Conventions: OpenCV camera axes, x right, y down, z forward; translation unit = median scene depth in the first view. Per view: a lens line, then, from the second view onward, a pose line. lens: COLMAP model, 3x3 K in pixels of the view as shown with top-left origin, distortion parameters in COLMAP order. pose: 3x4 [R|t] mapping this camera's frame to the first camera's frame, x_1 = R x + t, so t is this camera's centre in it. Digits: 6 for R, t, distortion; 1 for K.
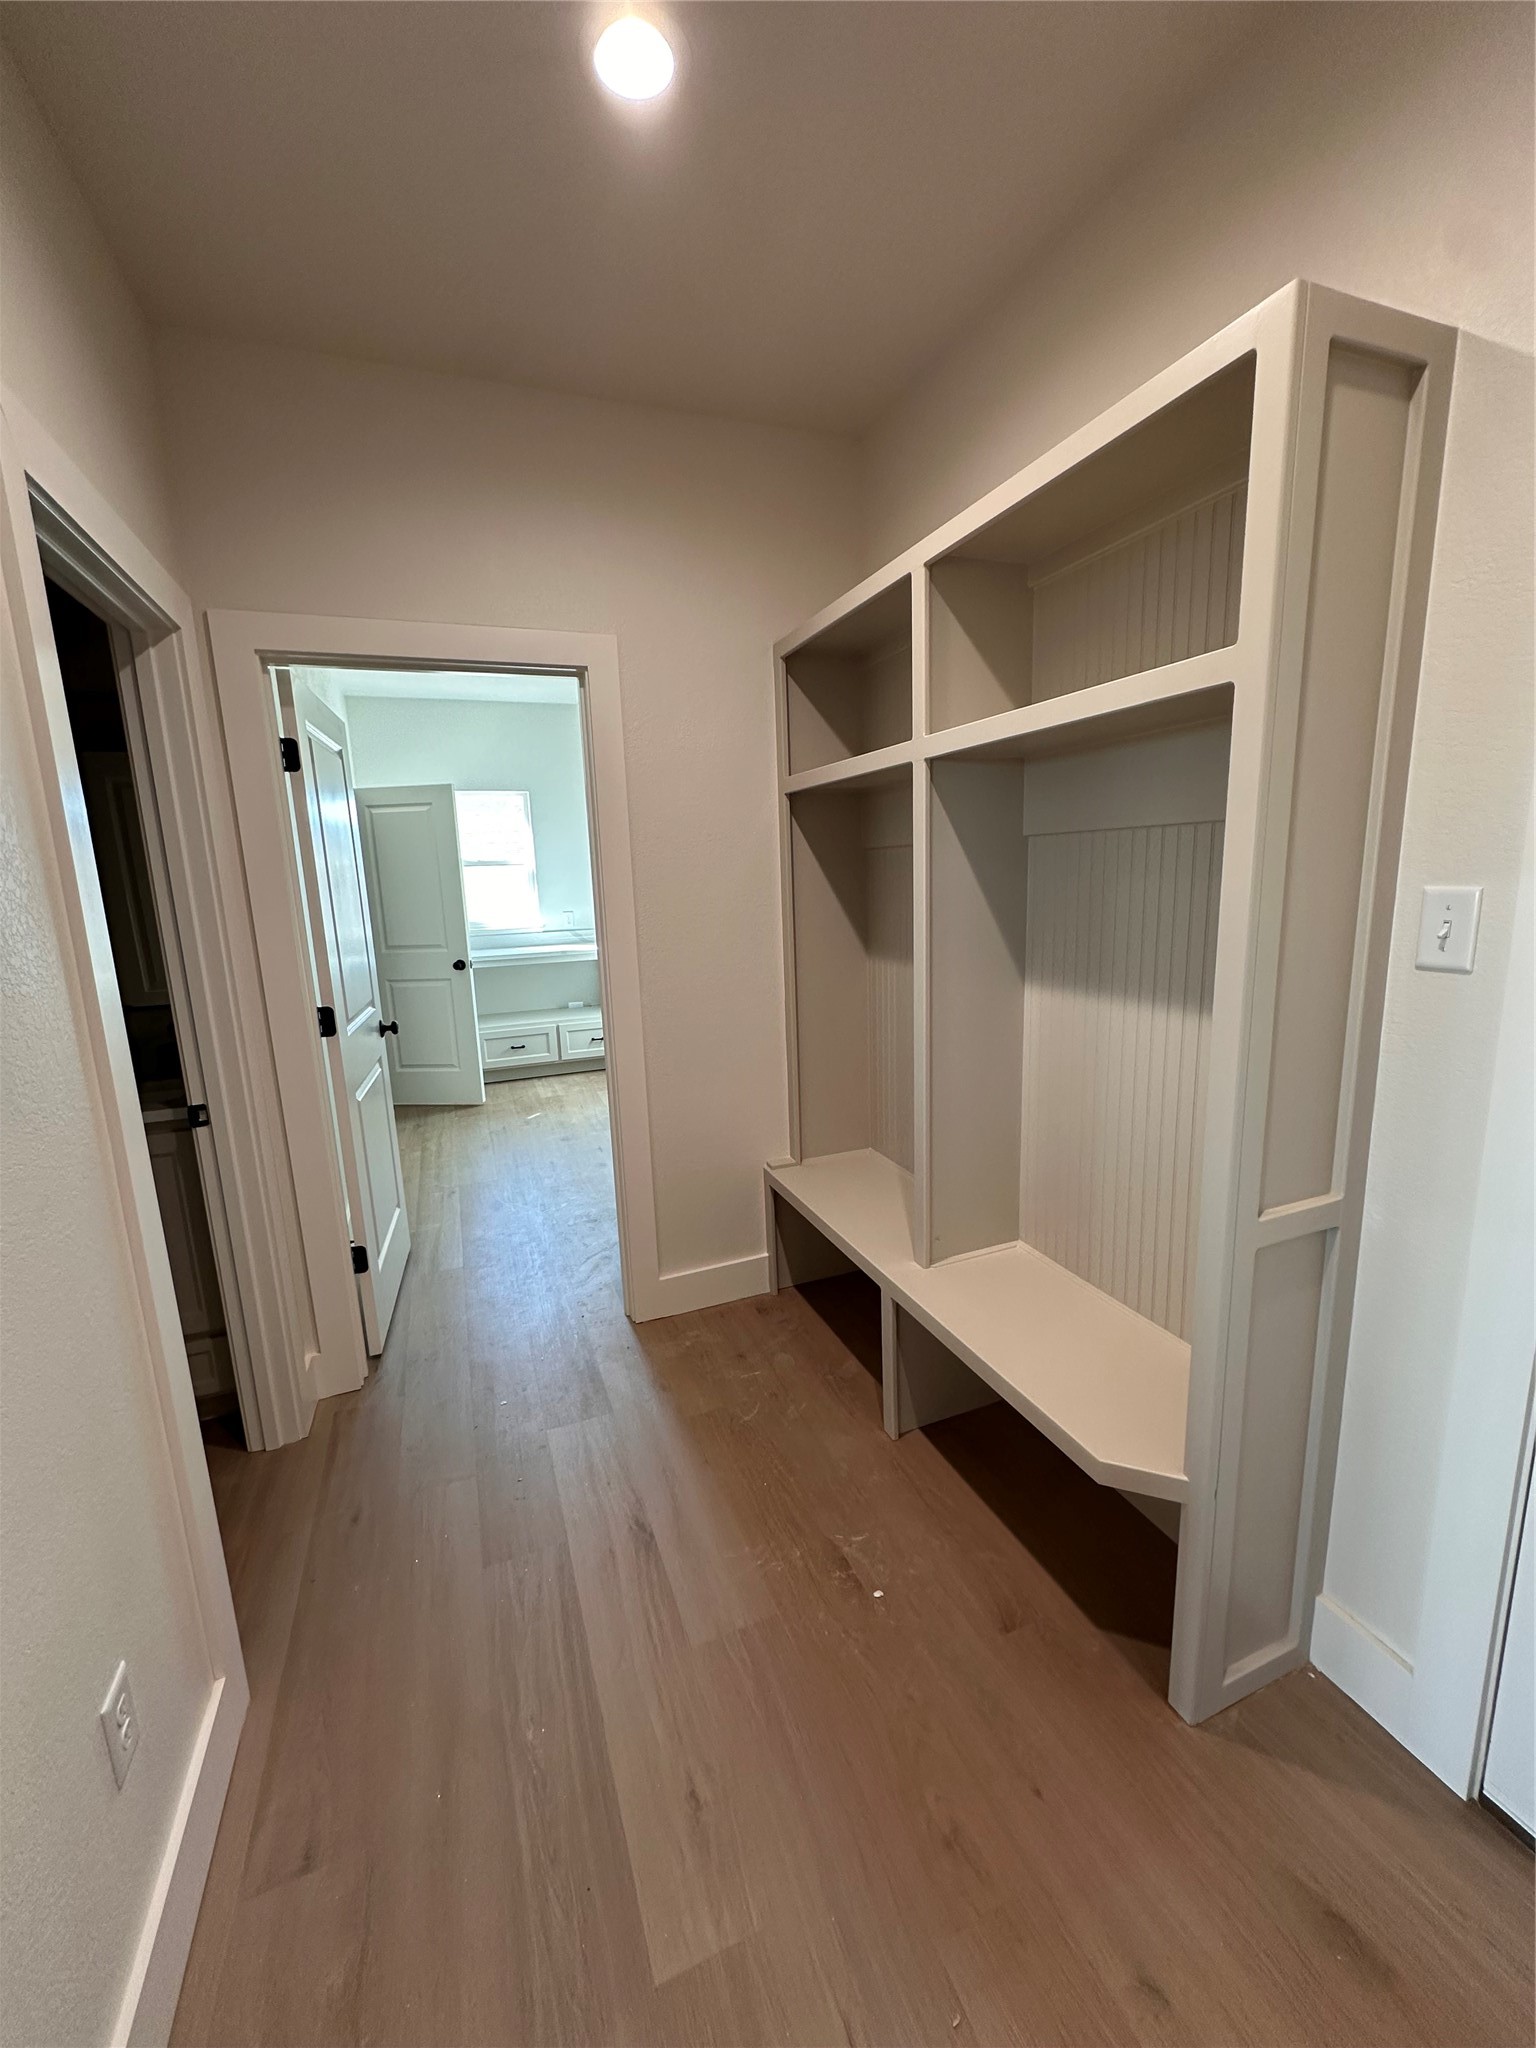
lens RADIAL K [[813.6, 0, 767.6], [0, 813.6, 1021.2], [0, 0, 1]] dist [-0.004344, 0.001426]
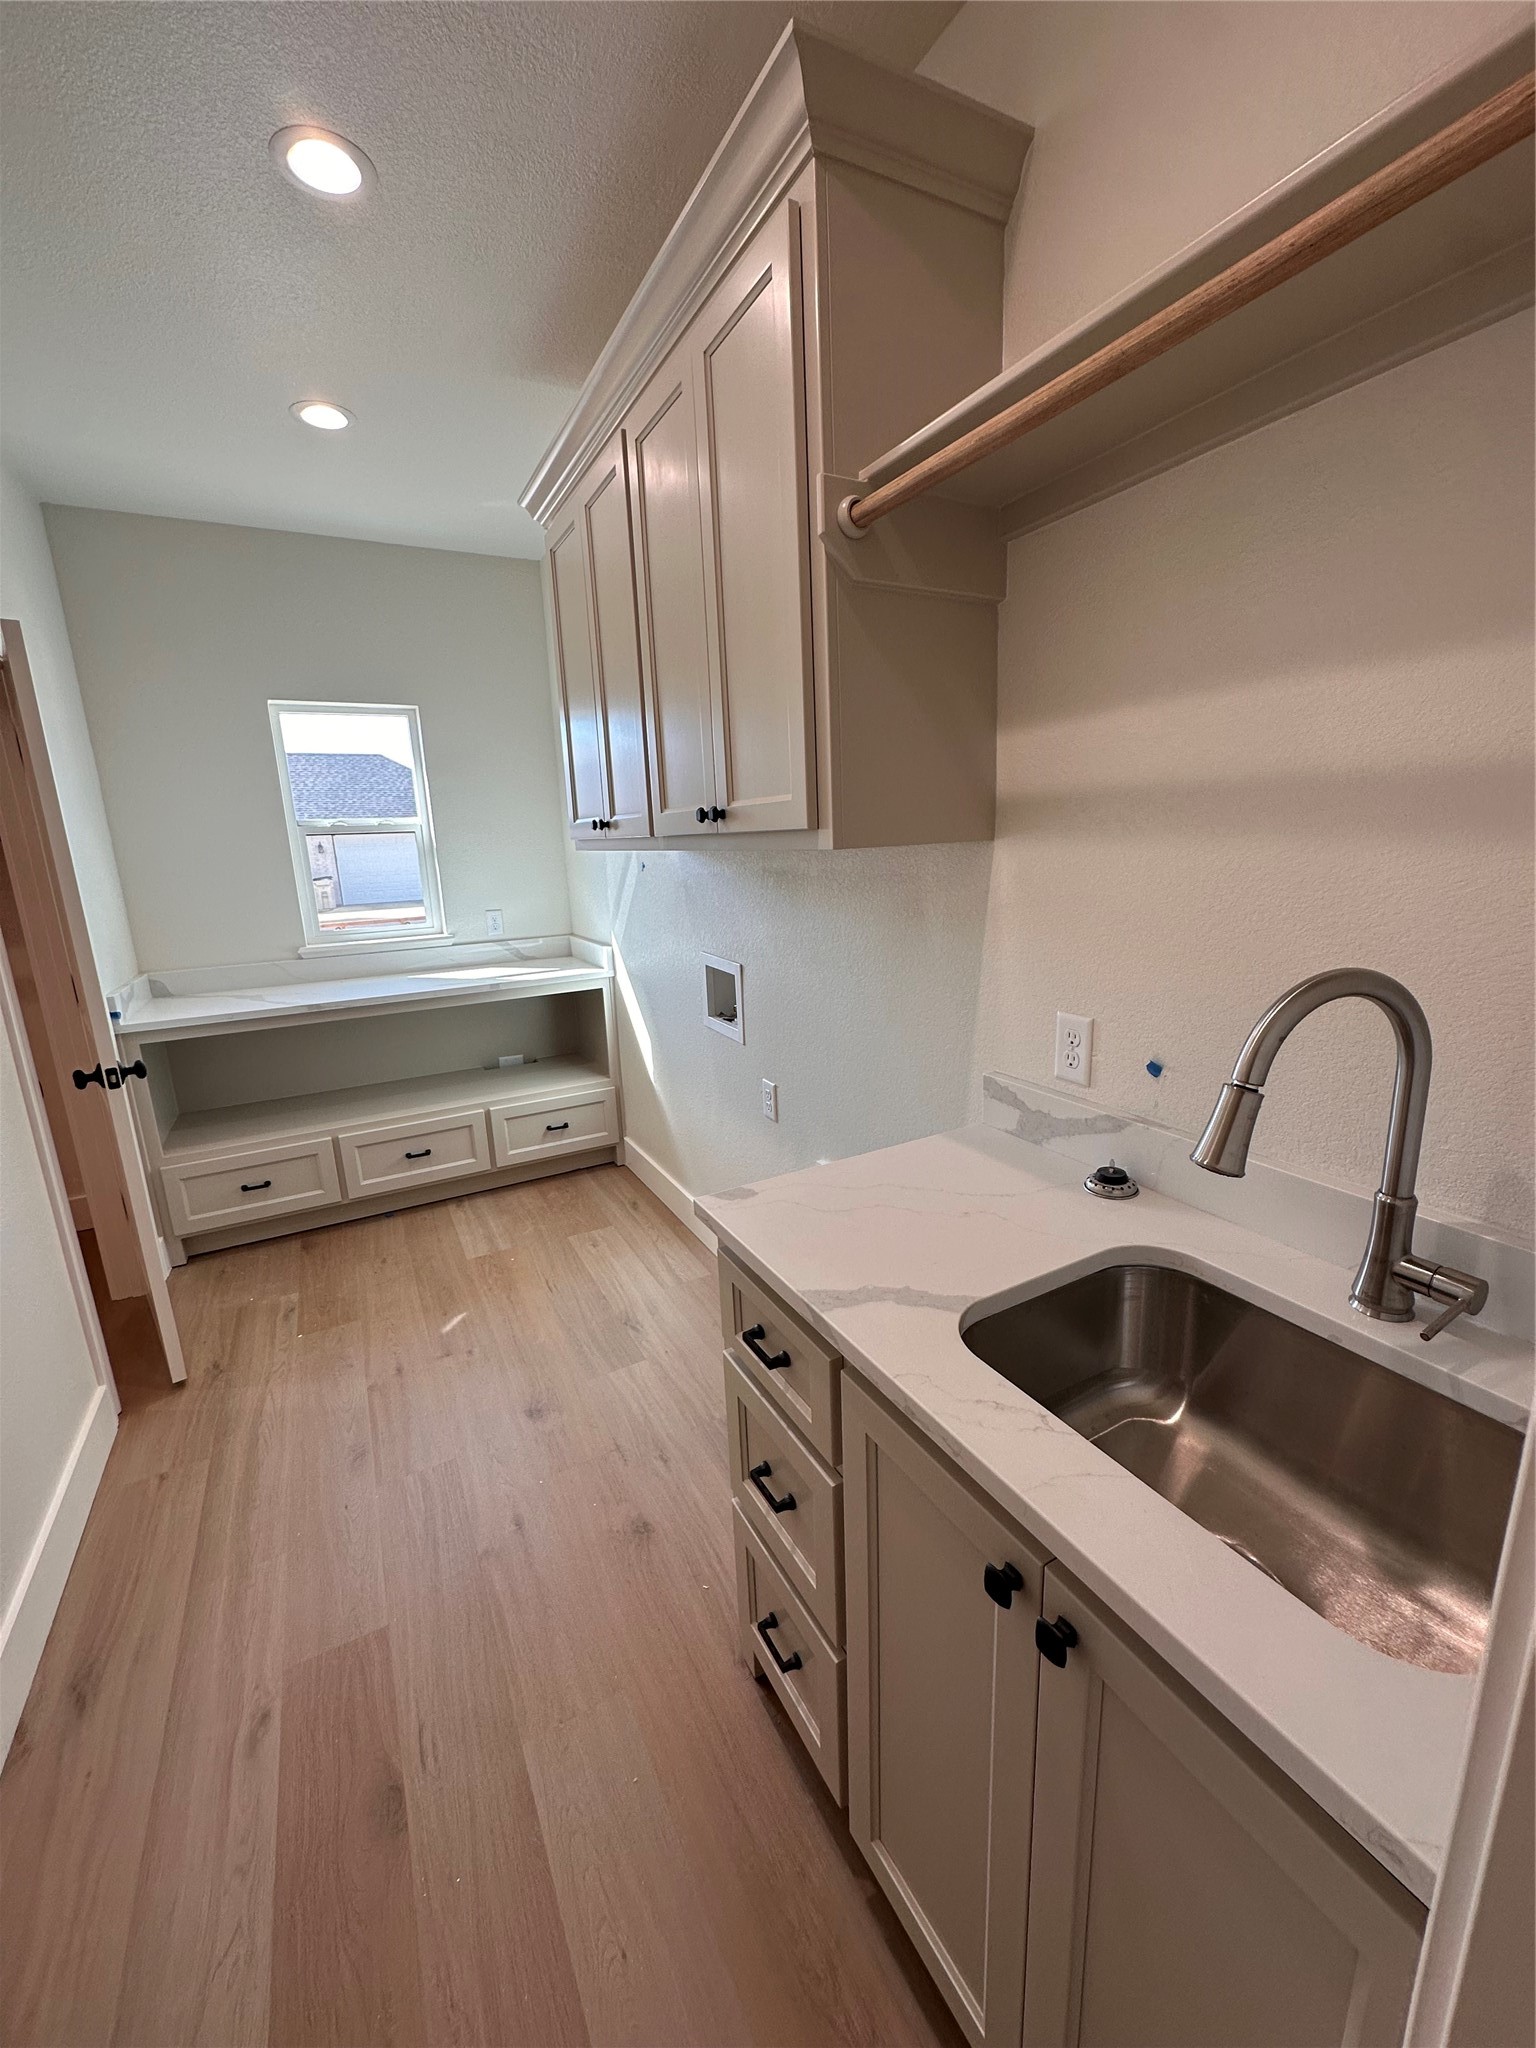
lens RADIAL K [[813.6, 0, 765.5], [0, 813.6, 1024.6], [0, 0, 1]] dist [-0.004344, 0.001426]
pose [[0.993782, -0.038636, 0.104429, -0.117598], [0.034719, 0.998633, 0.039076, -0.072393], [-0.105796, -0.035207, 0.993764, 0.399366]]
